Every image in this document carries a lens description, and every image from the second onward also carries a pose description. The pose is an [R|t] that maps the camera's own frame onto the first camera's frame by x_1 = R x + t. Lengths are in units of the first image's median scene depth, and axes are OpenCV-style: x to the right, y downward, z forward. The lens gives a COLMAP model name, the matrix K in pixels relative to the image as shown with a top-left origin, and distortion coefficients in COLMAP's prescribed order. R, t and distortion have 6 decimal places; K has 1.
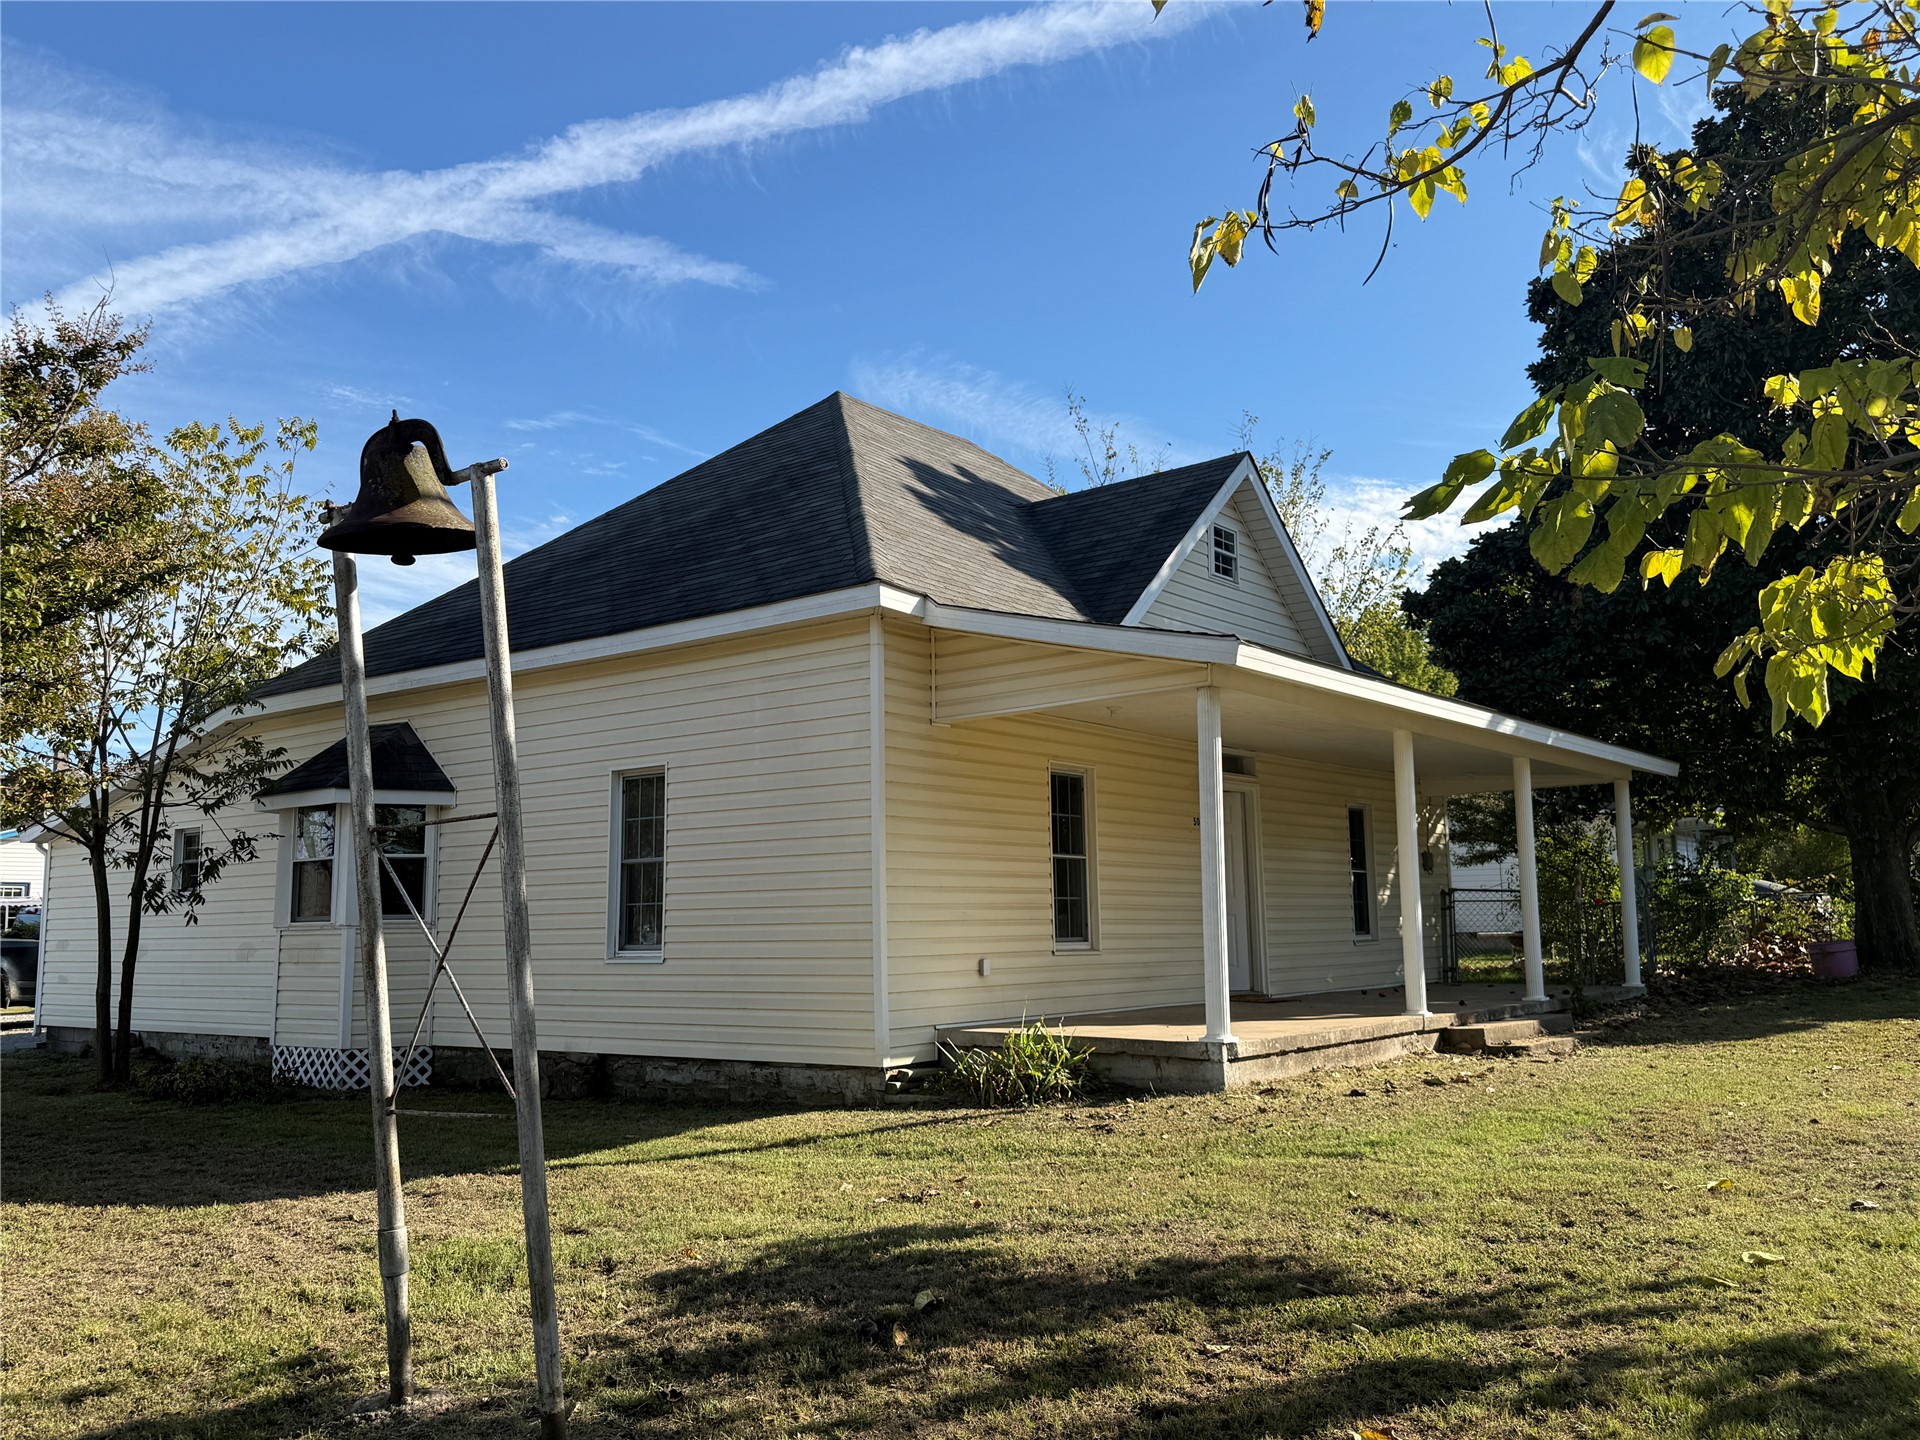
lens RADIAL K [[1556.1, 0, 952.4], [0, 1556.1, 715.1], [0, 0, 1]] dist [0.109354, -0.173183]
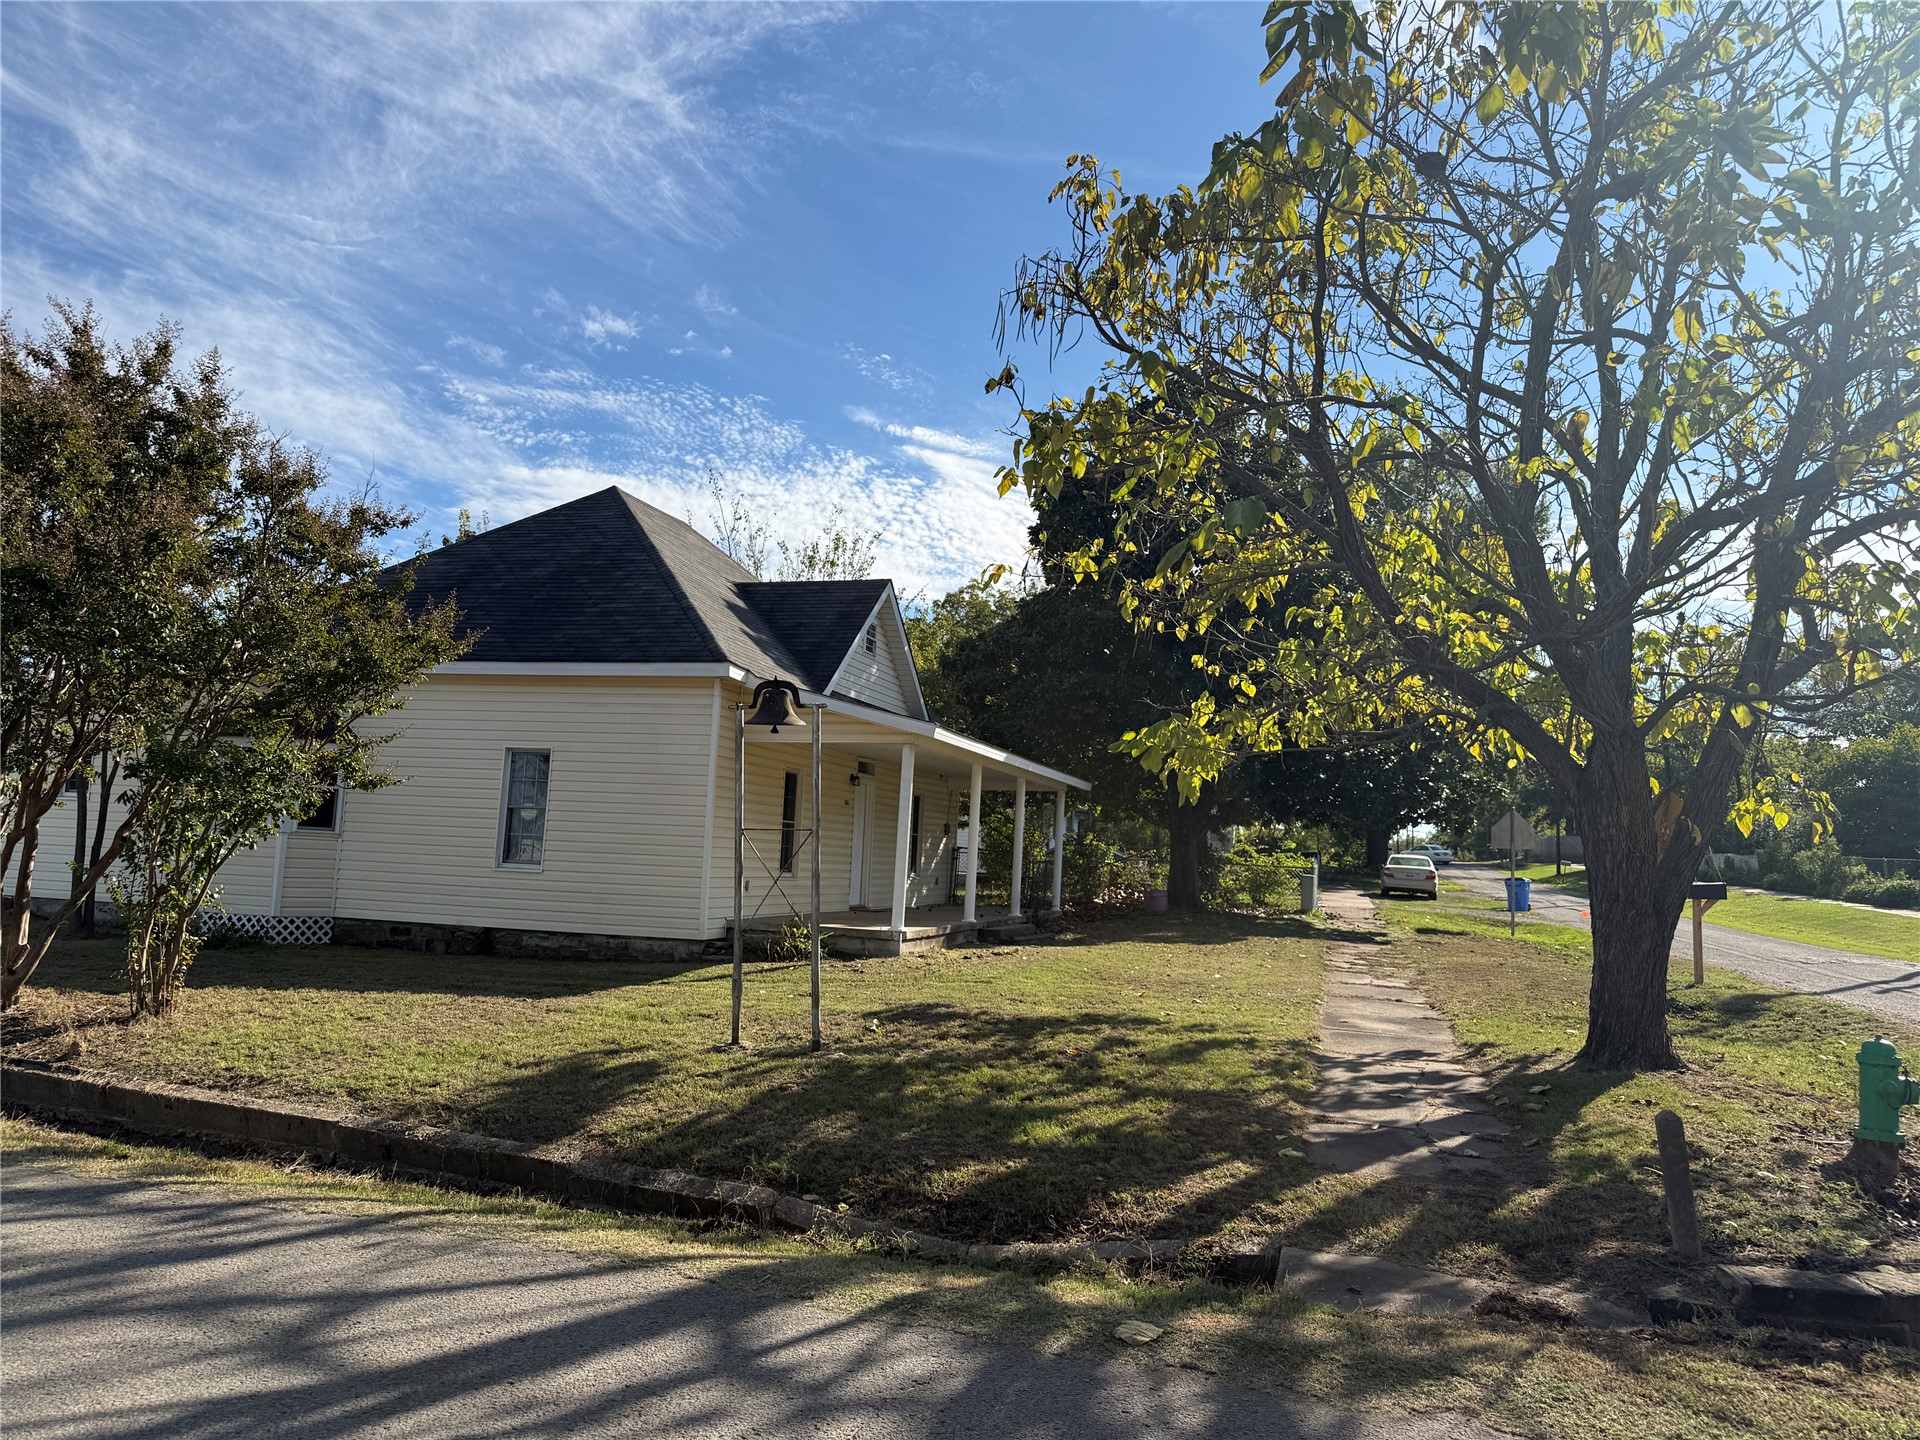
lens RADIAL K [[1329.6, 0, 980.1], [0, 1329.6, 709.4], [0, 0, 1]] dist [0.023120, -0.026263]
pose [[0.919073, 0.099656, 0.381279, -0.299457], [-0.110417, 0.993865, 0.006390, -0.063372], [-0.378303, -0.047973, 0.924438, -0.407415]]
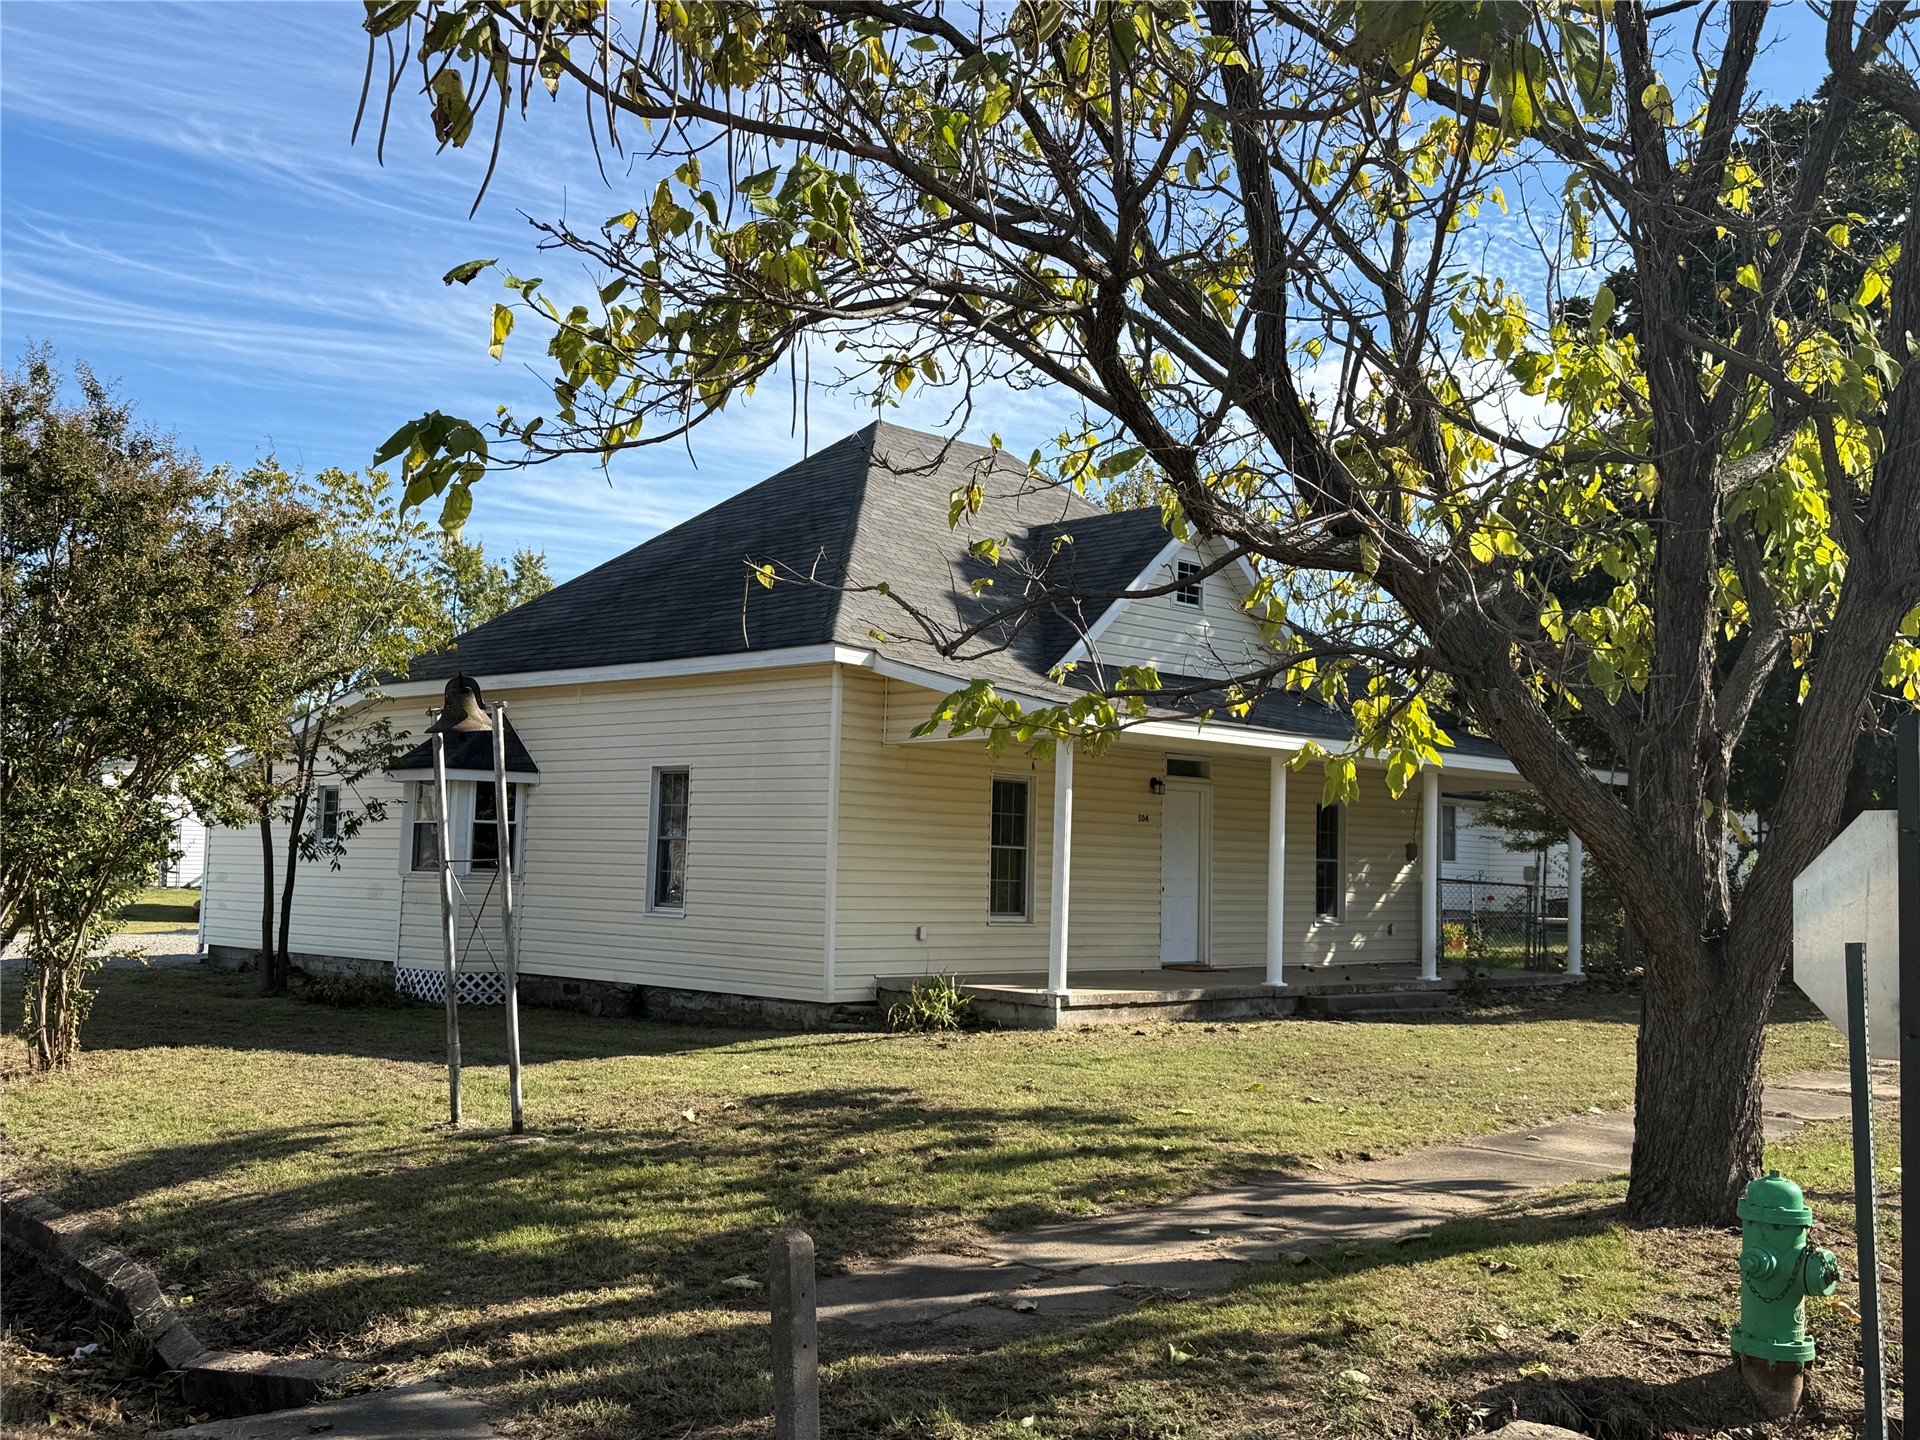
lens RADIAL K [[1976.5, 0, 972.6], [0, 1976.5, 709.1], [0, 0, 1]] dist [0.116575, 0.000000]
pose [[0.992068, 0.031792, -0.121614, 0.237832], [-0.025184, 0.998141, 0.055495, -0.108111], [0.123152, -0.051992, 0.991025, -0.571740]]
